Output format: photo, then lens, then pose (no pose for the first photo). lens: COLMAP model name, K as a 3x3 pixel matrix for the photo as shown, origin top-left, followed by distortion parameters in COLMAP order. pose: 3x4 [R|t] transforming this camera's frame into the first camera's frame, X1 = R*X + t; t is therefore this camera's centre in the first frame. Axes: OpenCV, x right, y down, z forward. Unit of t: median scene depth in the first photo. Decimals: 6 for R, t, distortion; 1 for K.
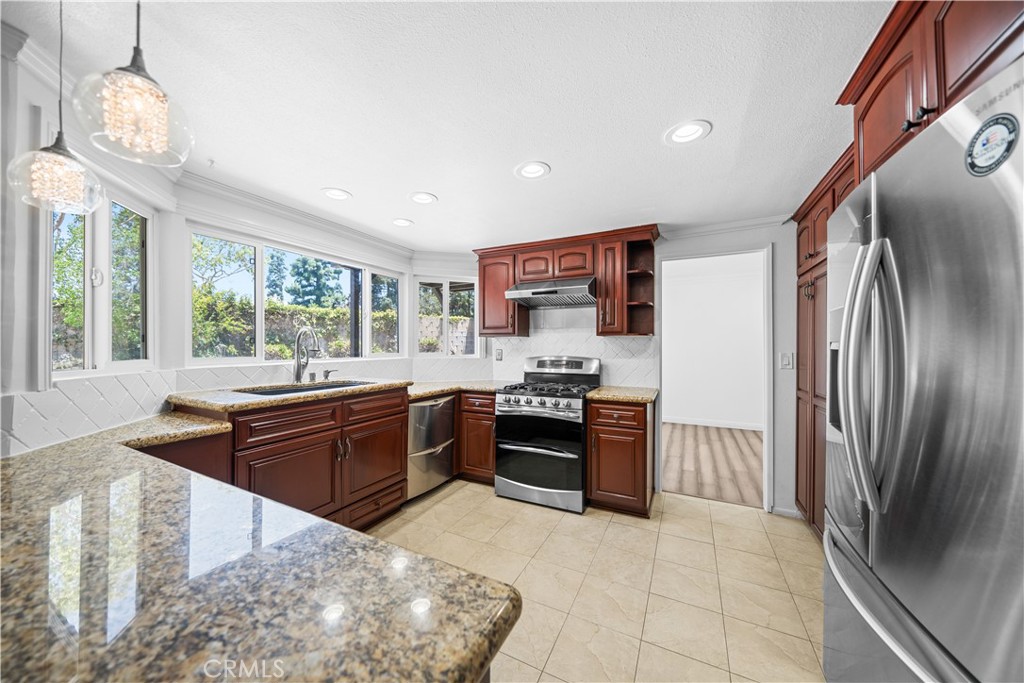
lens RADIAL K [[347.9, 0, 513.7], [0, 347.9, 342.9], [0, 0, 1]] dist [0.000845, 0.000066]
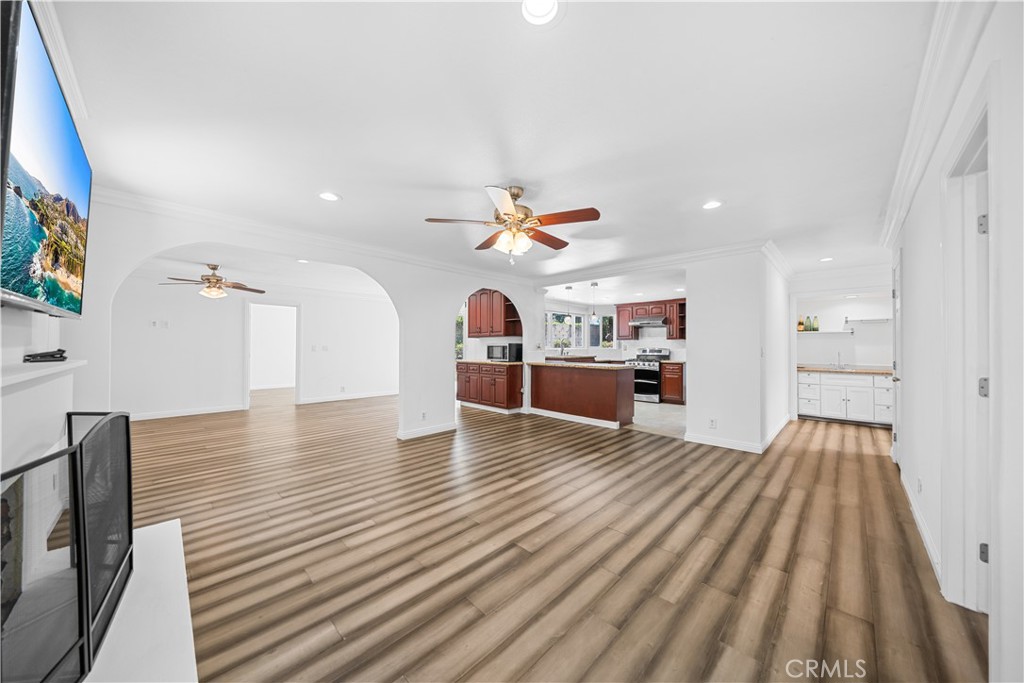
lens RADIAL K [[347.9, 0, 508.3], [0, 347.9, 344.5], [0, 0, 1]] dist [0.000845, 0.000066]
pose [[0.948339, -0.005520, -0.317211, -0.053837], [0.006597, 0.999976, 0.002319, 0.002743], [0.317190, -0.004292, 0.948352, -1.758811]]
